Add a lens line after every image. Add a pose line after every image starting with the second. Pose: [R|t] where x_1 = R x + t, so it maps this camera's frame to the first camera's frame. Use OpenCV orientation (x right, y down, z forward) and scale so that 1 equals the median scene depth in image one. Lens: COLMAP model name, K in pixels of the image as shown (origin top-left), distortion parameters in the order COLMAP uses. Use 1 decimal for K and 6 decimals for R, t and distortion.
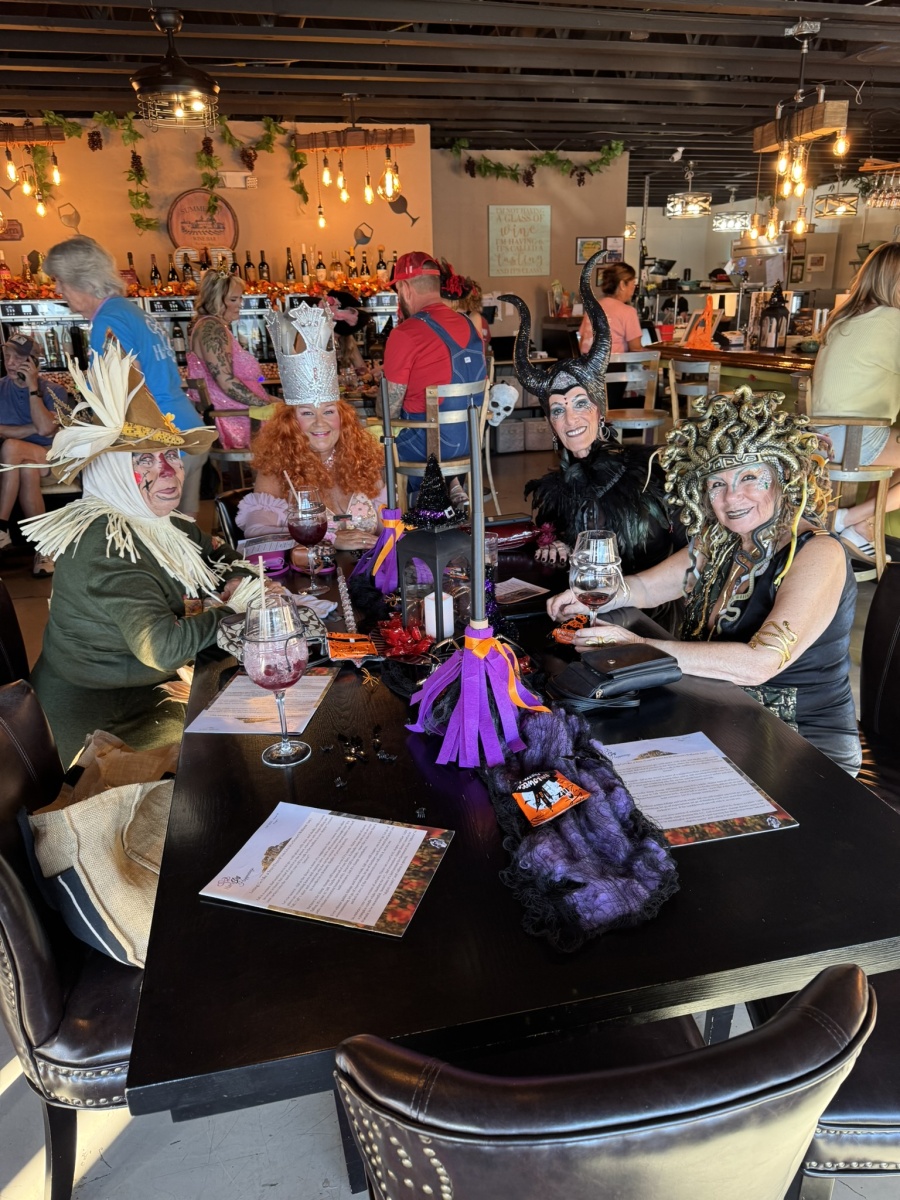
lens RADIAL K [[835.1, 0, 450.0], [0, 835.1, 600.0], [0, 0, 1]] dist [0.002722, 0.001090]
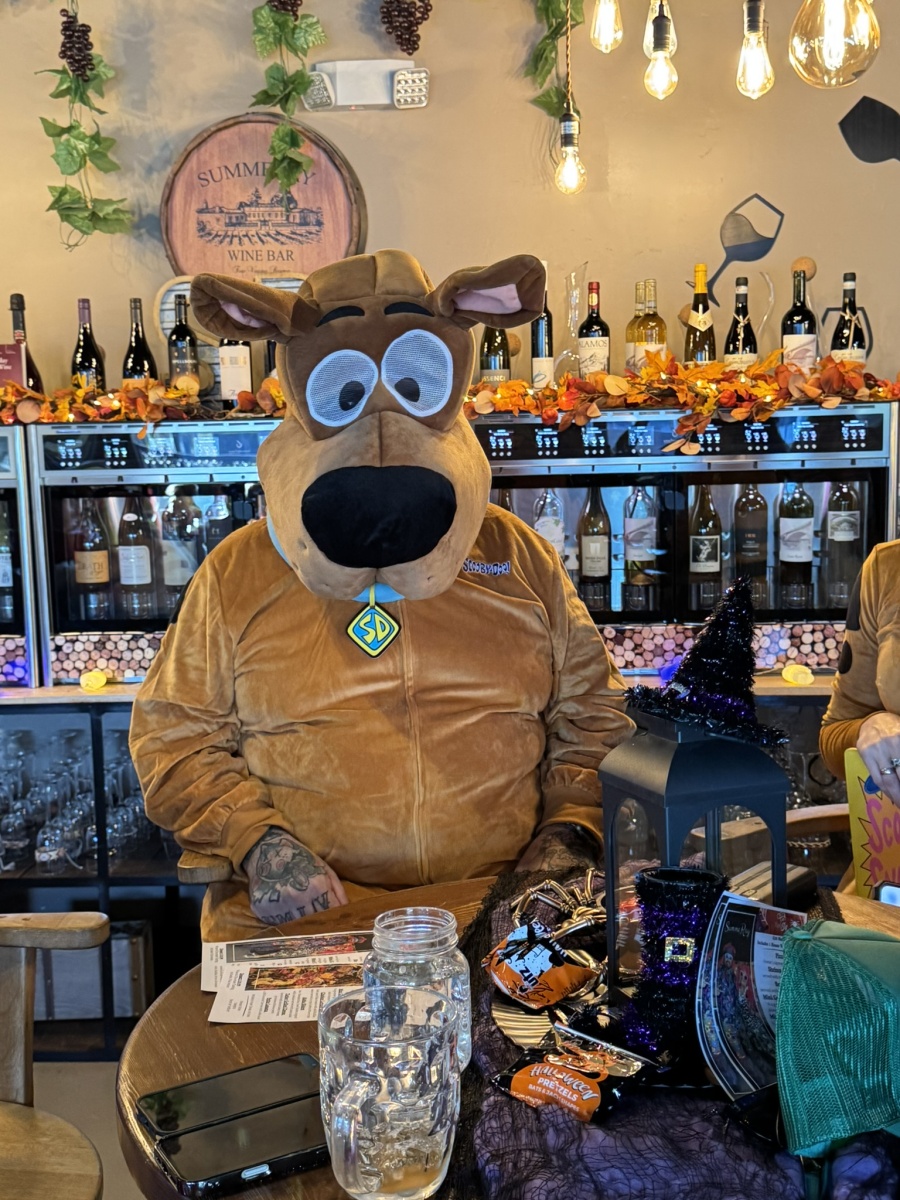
lens RADIAL K [[1506.0, 0, 450.0], [0, 1506.0, 600.0], [0, 0, 1]] dist [0.237752, -0.596012]
pose [[0.946425, 0.041468, -0.320251, -0.021687], [-0.107585, 0.975555, -0.191621, -0.192463], [0.304476, 0.215809, 0.927750, 0.495309]]
